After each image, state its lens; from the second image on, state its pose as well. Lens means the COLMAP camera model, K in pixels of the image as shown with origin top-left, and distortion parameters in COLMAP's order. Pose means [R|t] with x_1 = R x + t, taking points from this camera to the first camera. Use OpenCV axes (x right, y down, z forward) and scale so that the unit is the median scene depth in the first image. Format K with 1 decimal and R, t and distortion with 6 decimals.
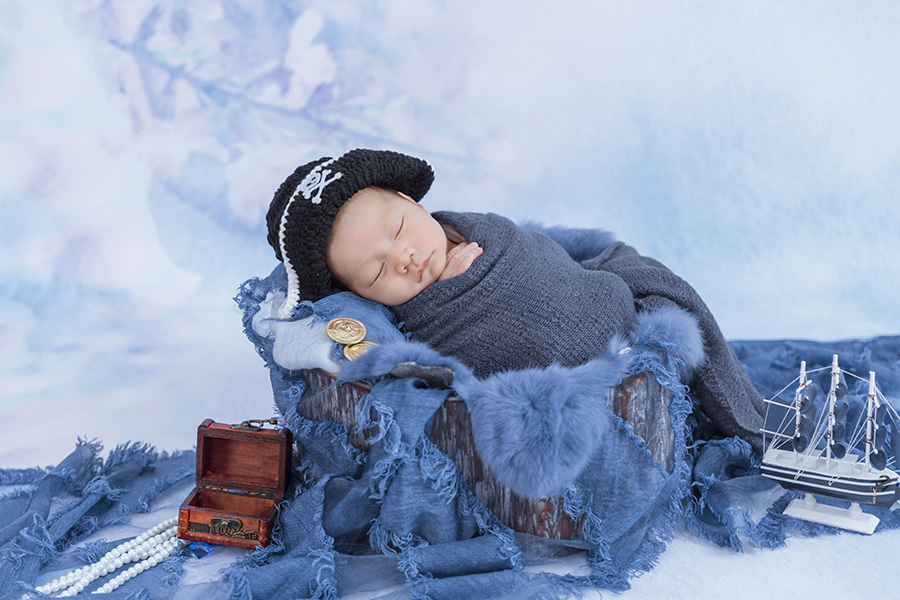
lens RADIAL K [[1510.8, 0, 450.0], [0, 1510.8, 300.0], [0, 0, 1]] dist [0.490464, -2.729517]
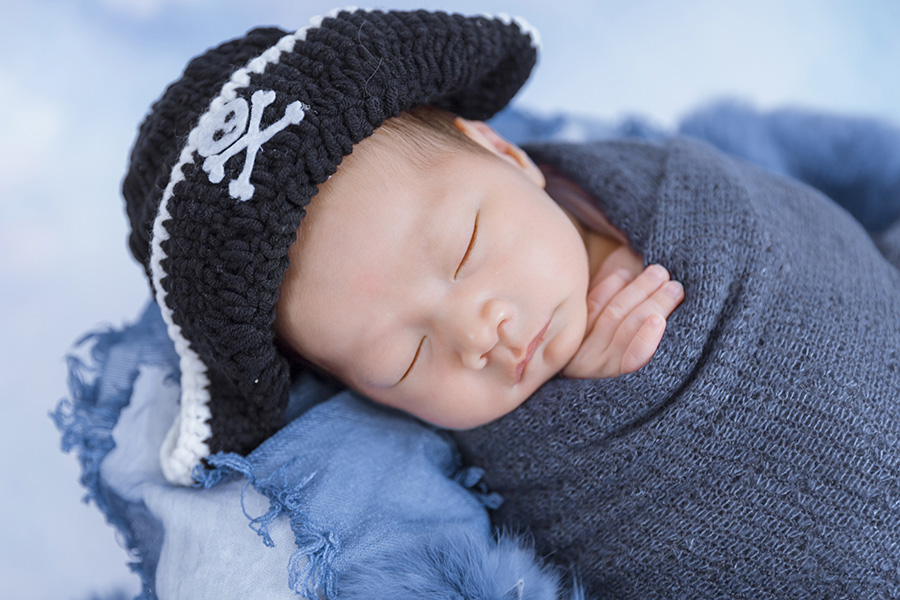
lens RADIAL K [[1510.8, 0, 450.0], [0, 1510.8, 300.0], [0, 0, 1]] dist [0.490464, -2.729517]
pose [[0.999396, -0.034611, 0.002956, -0.038534], [0.032280, 0.956771, 0.289046, -0.144231], [-0.012833, -0.288776, 0.957311, 0.628388]]
